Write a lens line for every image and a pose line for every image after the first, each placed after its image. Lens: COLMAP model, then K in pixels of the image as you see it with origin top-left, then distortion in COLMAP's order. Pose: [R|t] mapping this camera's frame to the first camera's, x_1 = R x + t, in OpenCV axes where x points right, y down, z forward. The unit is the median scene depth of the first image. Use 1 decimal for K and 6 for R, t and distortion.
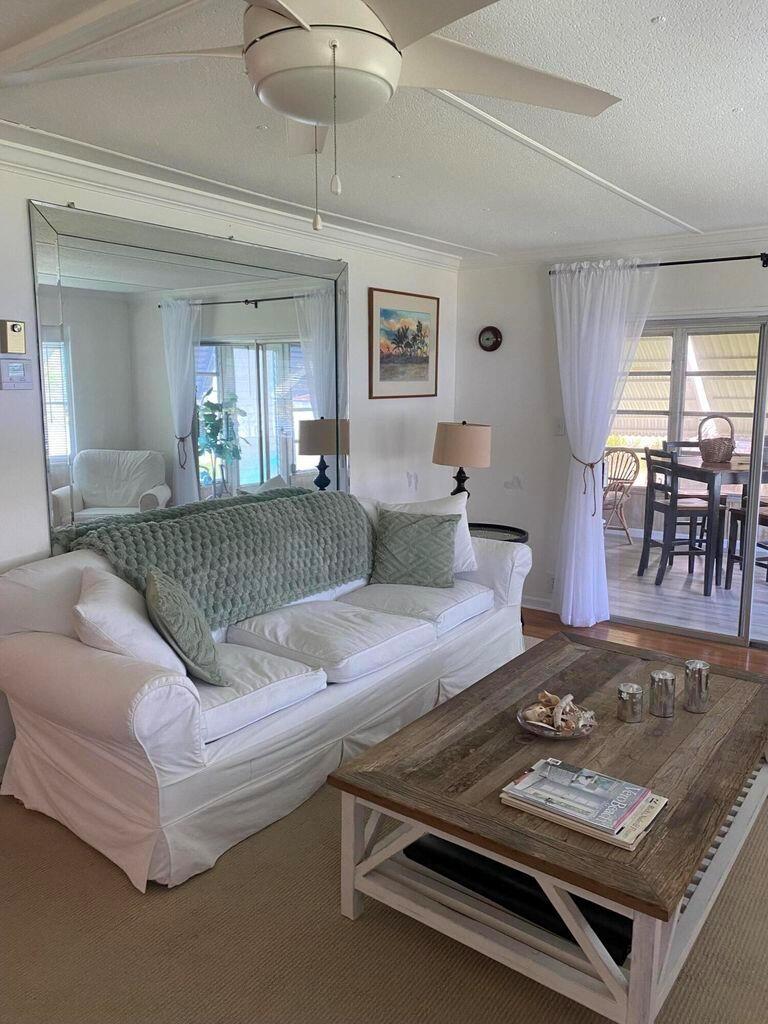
lens RADIAL K [[786.7, 0, 377.5], [0, 786.7, 516.3], [0, 0, 1]] dist [0.027228, -0.040949]
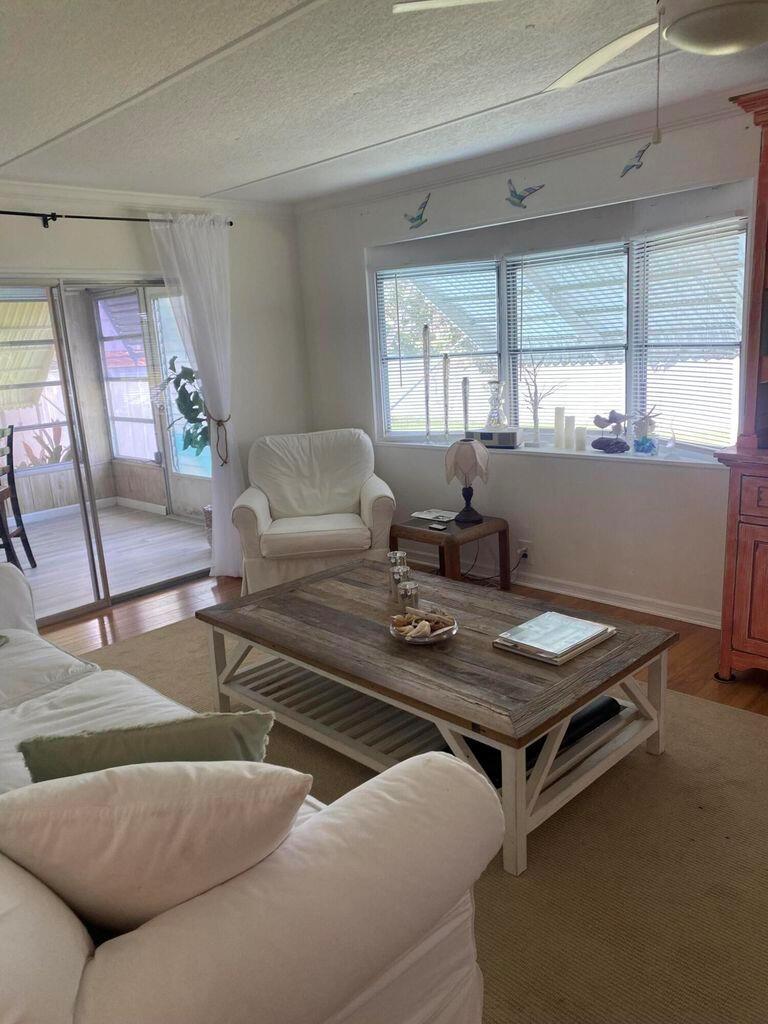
lens RADIAL K [[786.7, 0, 375.7], [0, 786.7, 506.4], [0, 0, 1]] dist [0.027228, -0.040949]
pose [[0.172360, -0.245417, 0.953972, -0.811147], [0.239304, 0.949885, 0.201129, -0.149310], [-0.955524, 0.193623, 0.222452, 0.780761]]
